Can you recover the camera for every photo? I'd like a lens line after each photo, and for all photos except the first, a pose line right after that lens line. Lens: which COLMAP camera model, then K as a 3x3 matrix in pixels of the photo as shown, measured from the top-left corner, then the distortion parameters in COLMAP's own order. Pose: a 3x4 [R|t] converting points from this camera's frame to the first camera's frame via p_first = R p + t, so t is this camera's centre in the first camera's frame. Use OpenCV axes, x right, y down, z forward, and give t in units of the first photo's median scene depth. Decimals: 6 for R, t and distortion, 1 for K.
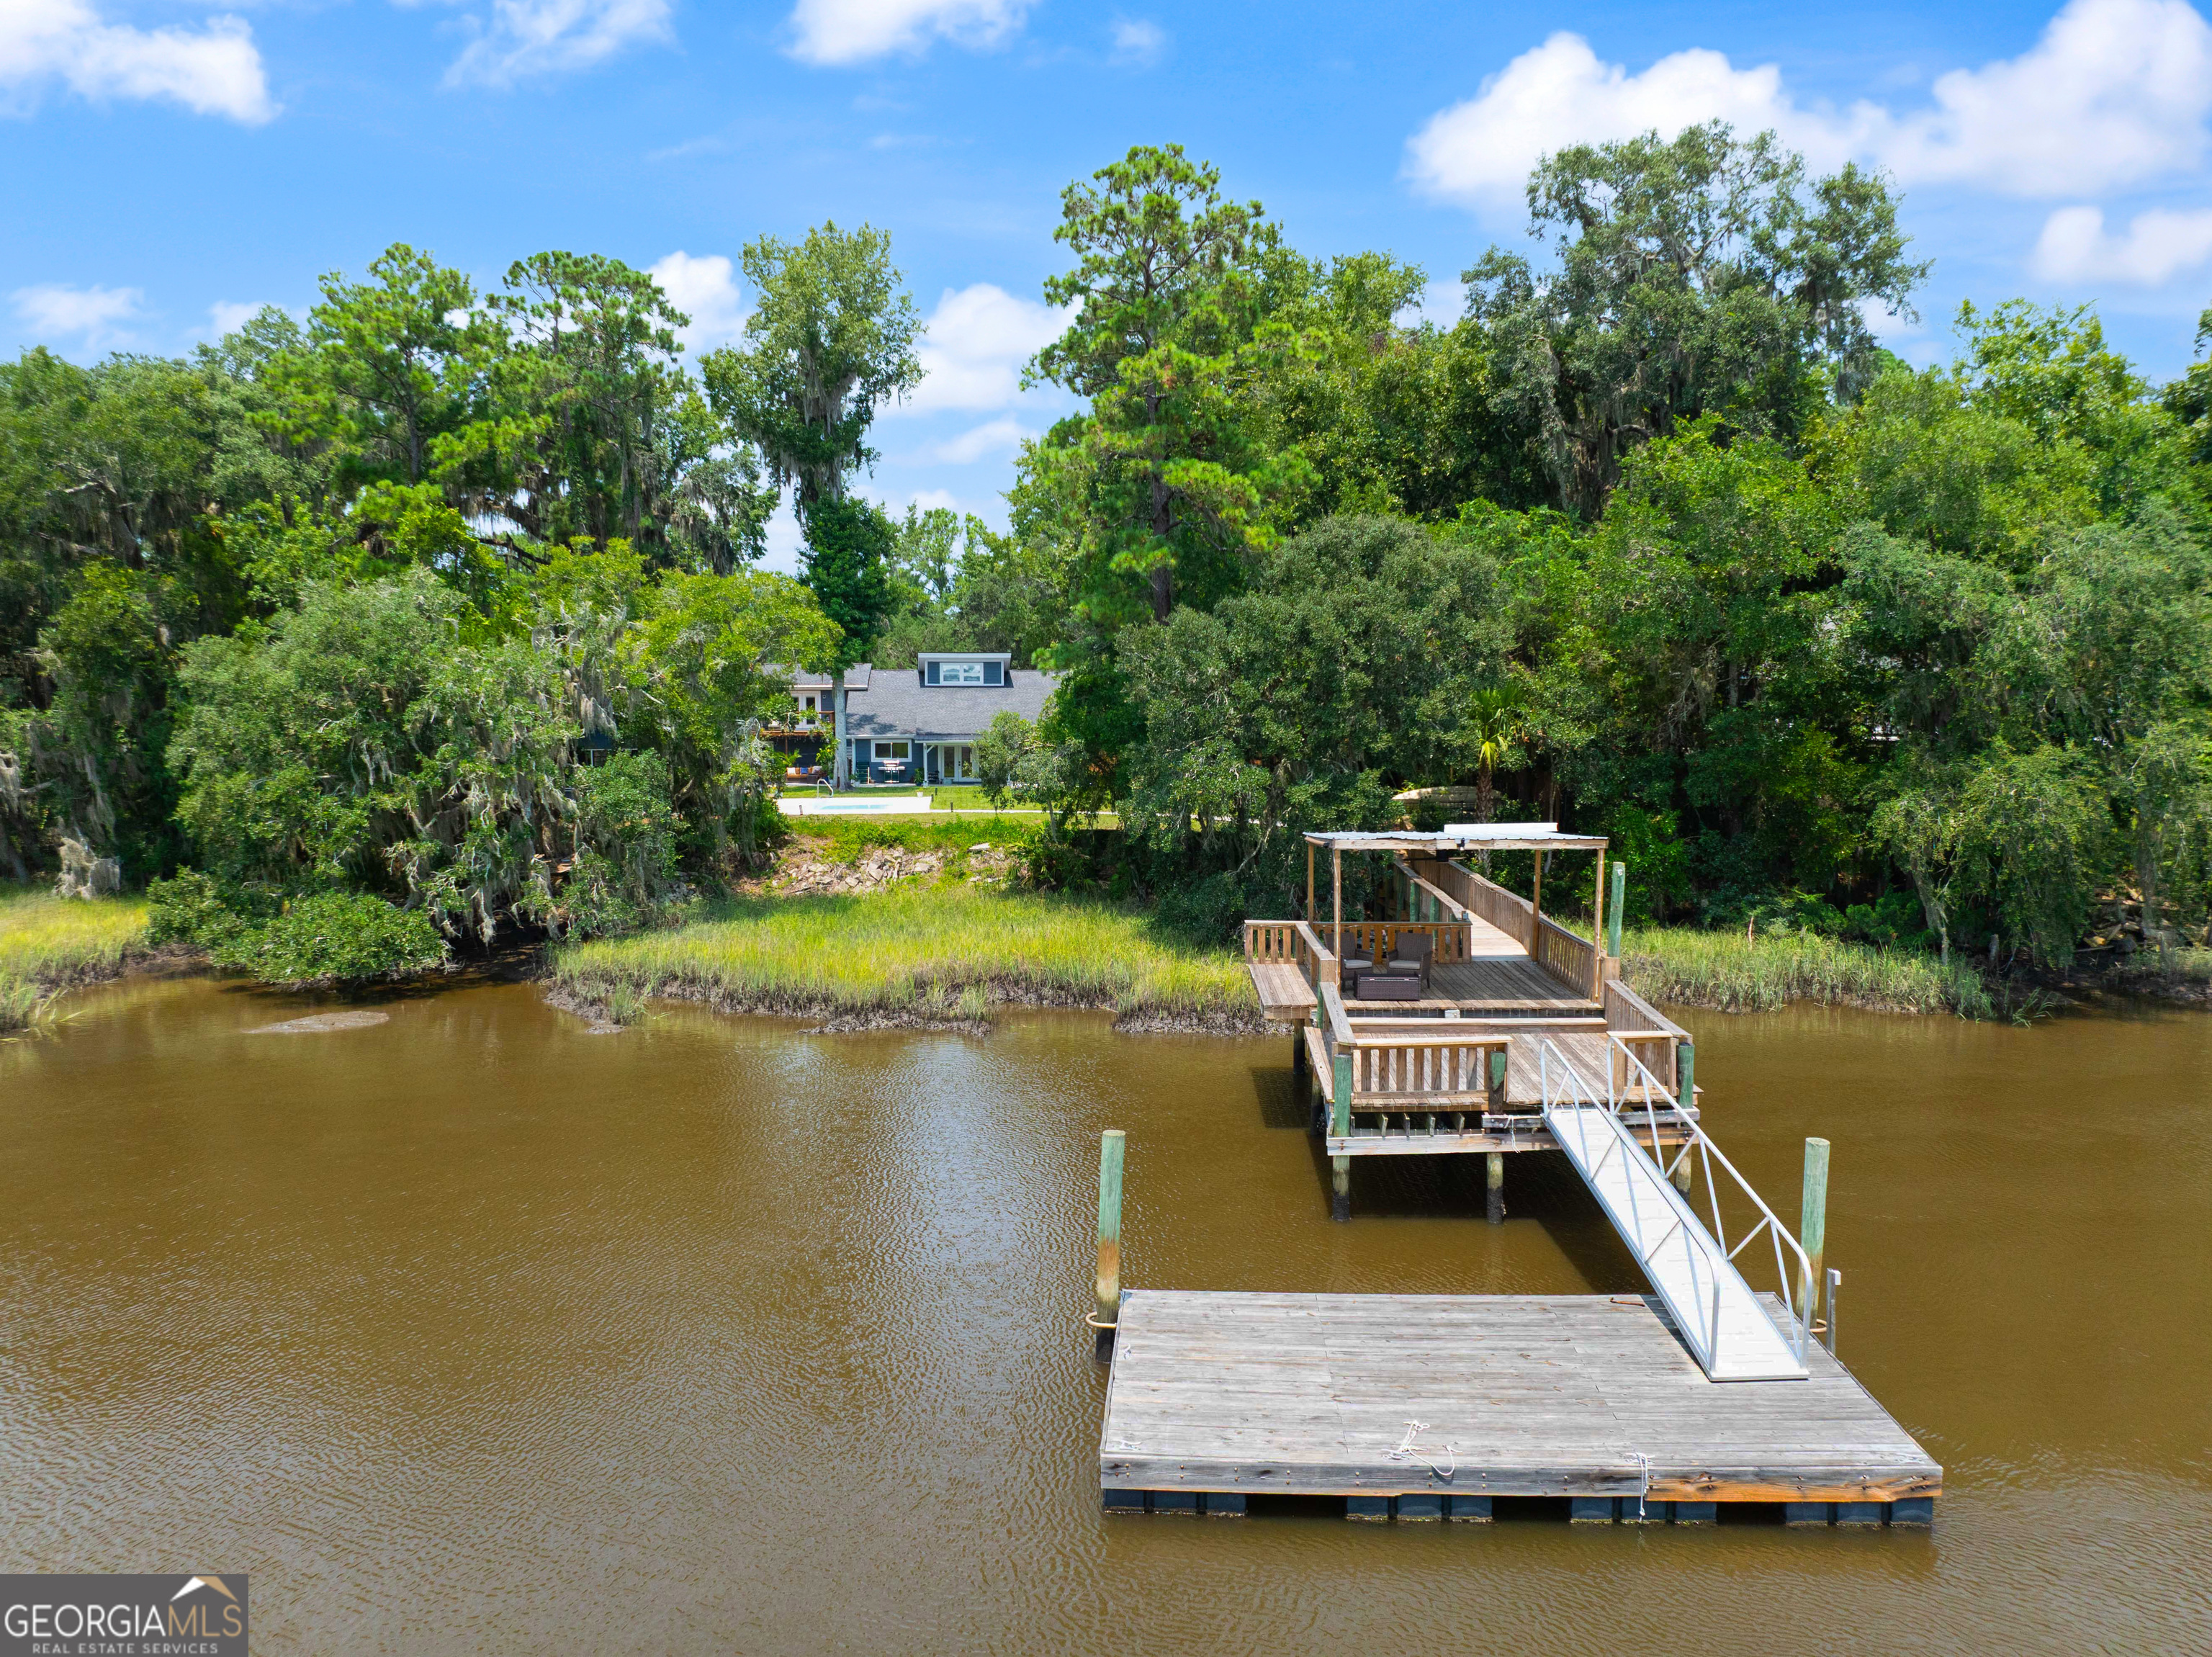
lens RADIAL K [[1577.5, 0, 1113.7], [0, 1577.5, 837.8], [0, 0, 1]] dist [-0.030749, -0.001363]
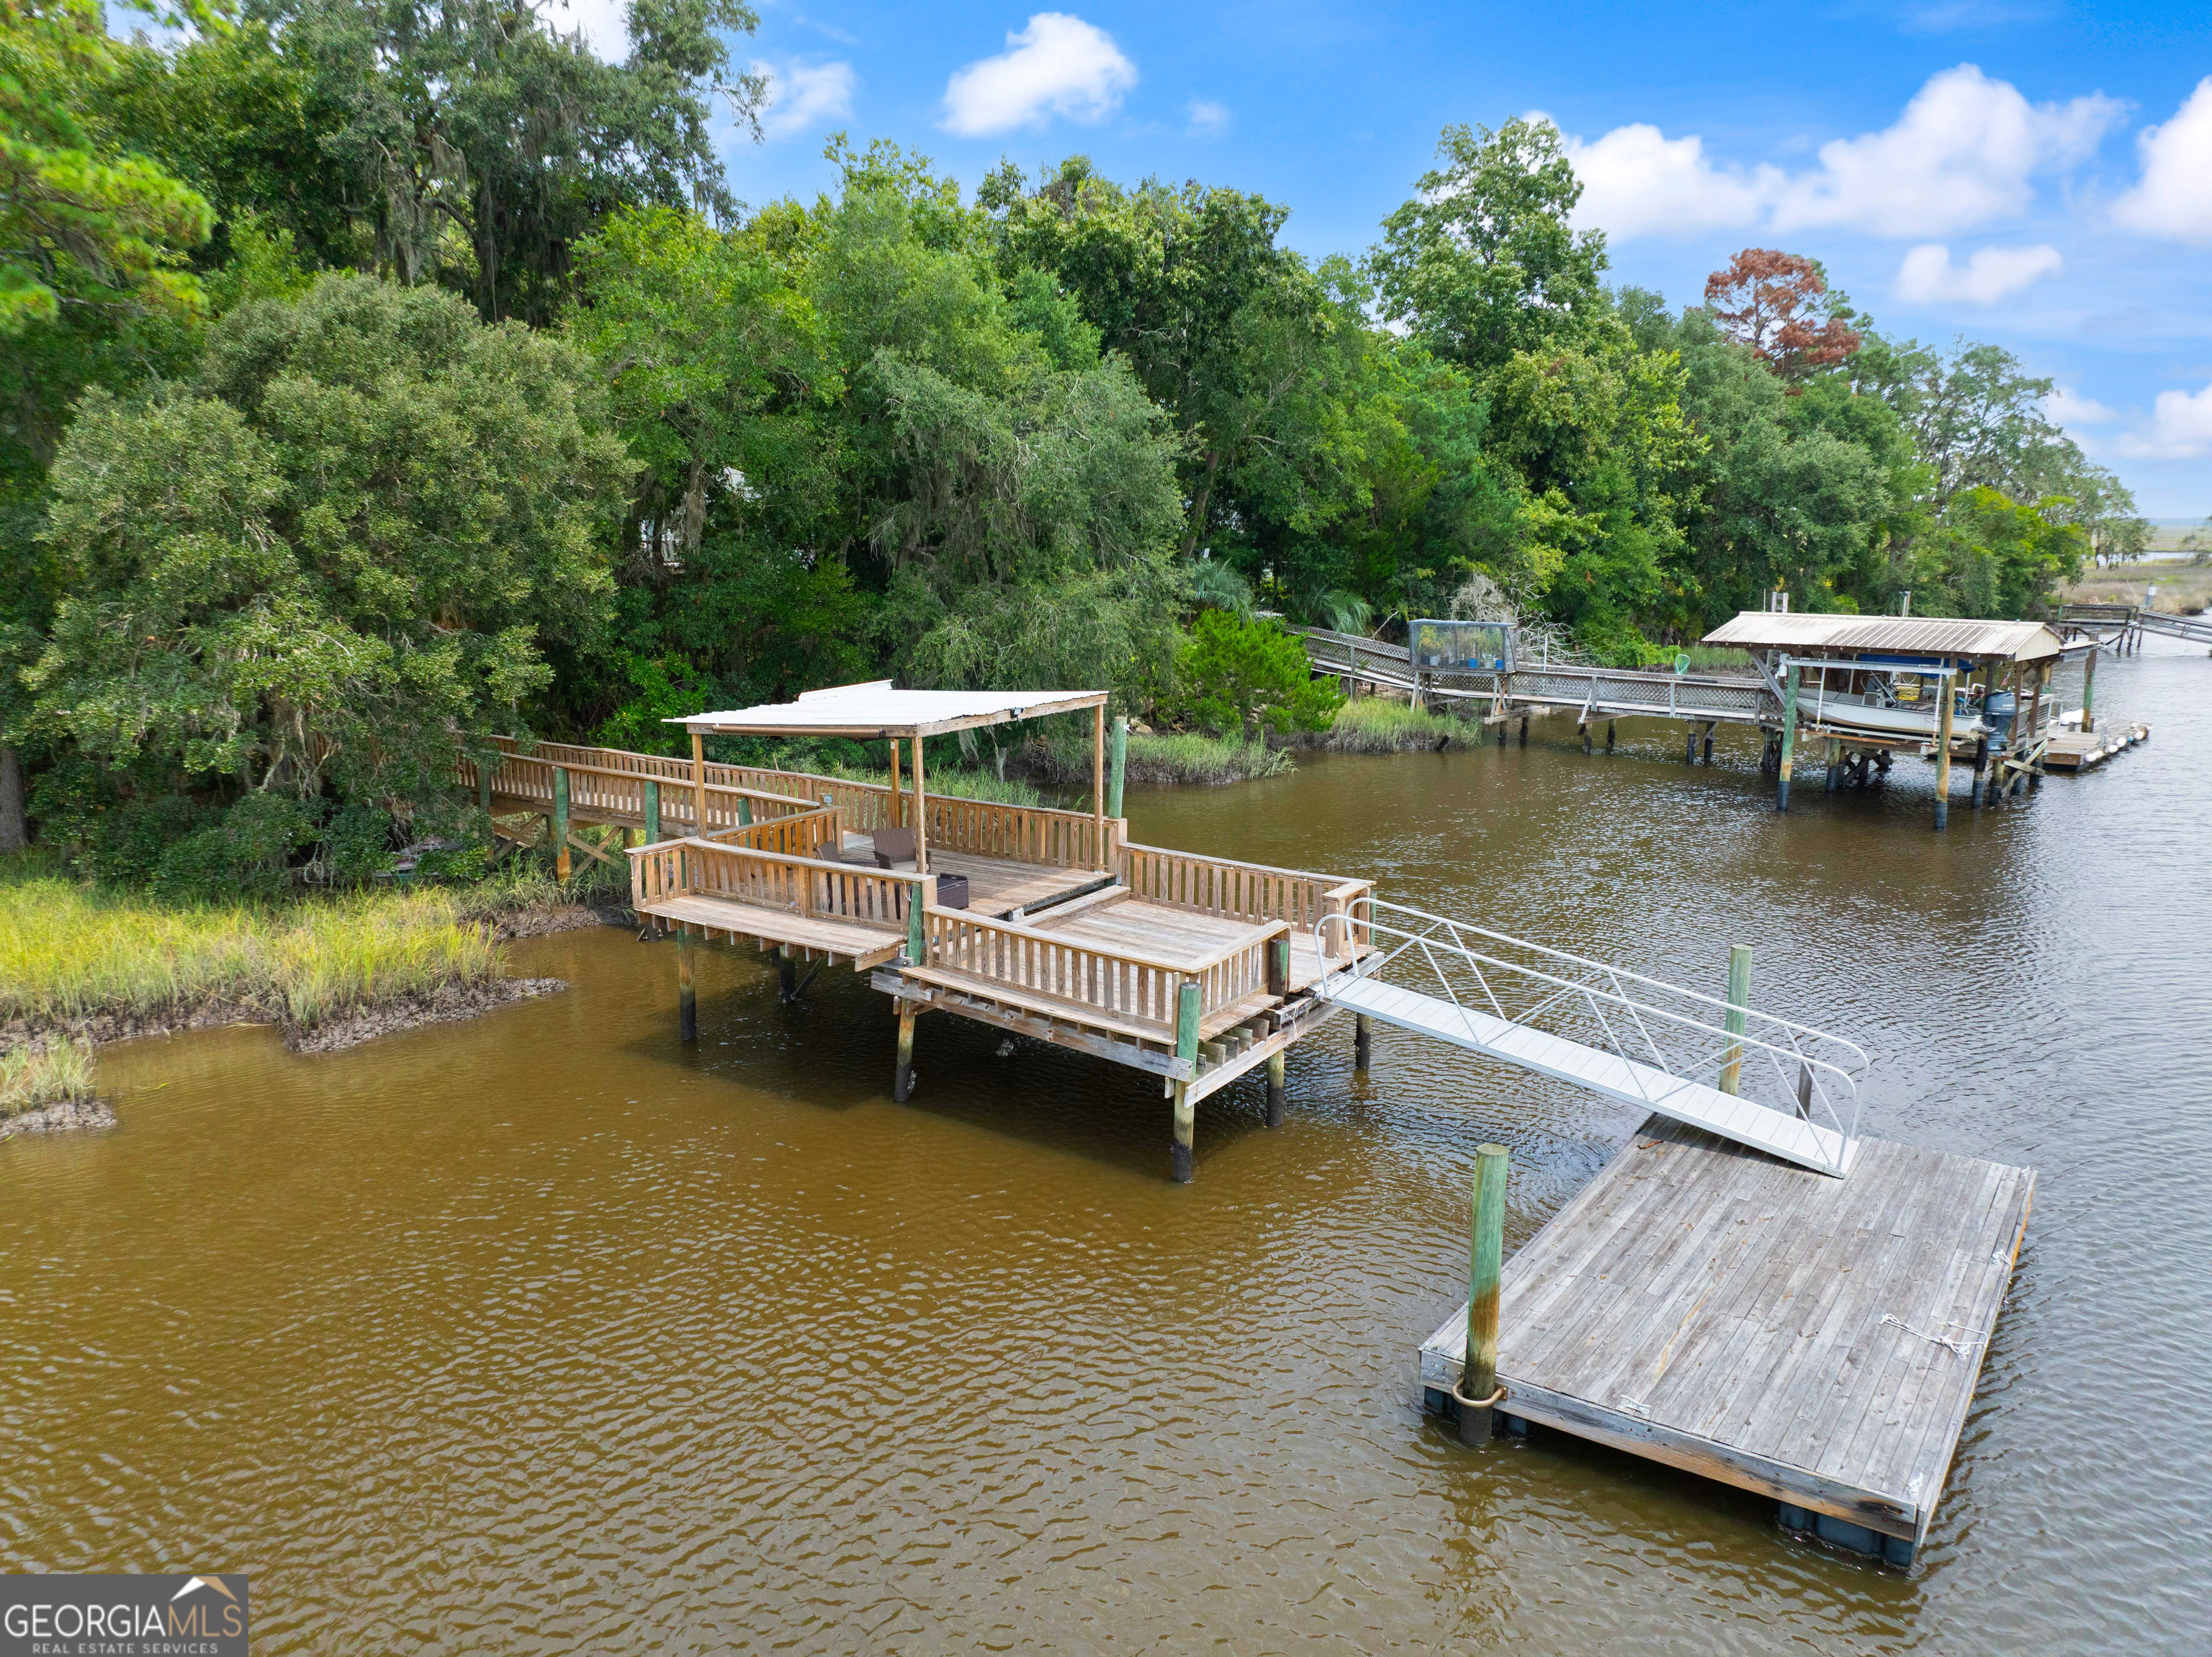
lens RADIAL K [[1556.3, 0, 1106.0], [0, 1556.3, 828.5], [0, 0, 1]] dist [-0.031405, -0.001562]
pose [[0.533157, -0.158594, 0.831018, -0.221625], [0.066714, 0.987095, 0.145578, -0.026151], [-0.843382, -0.022175, 0.536857, 0.249235]]
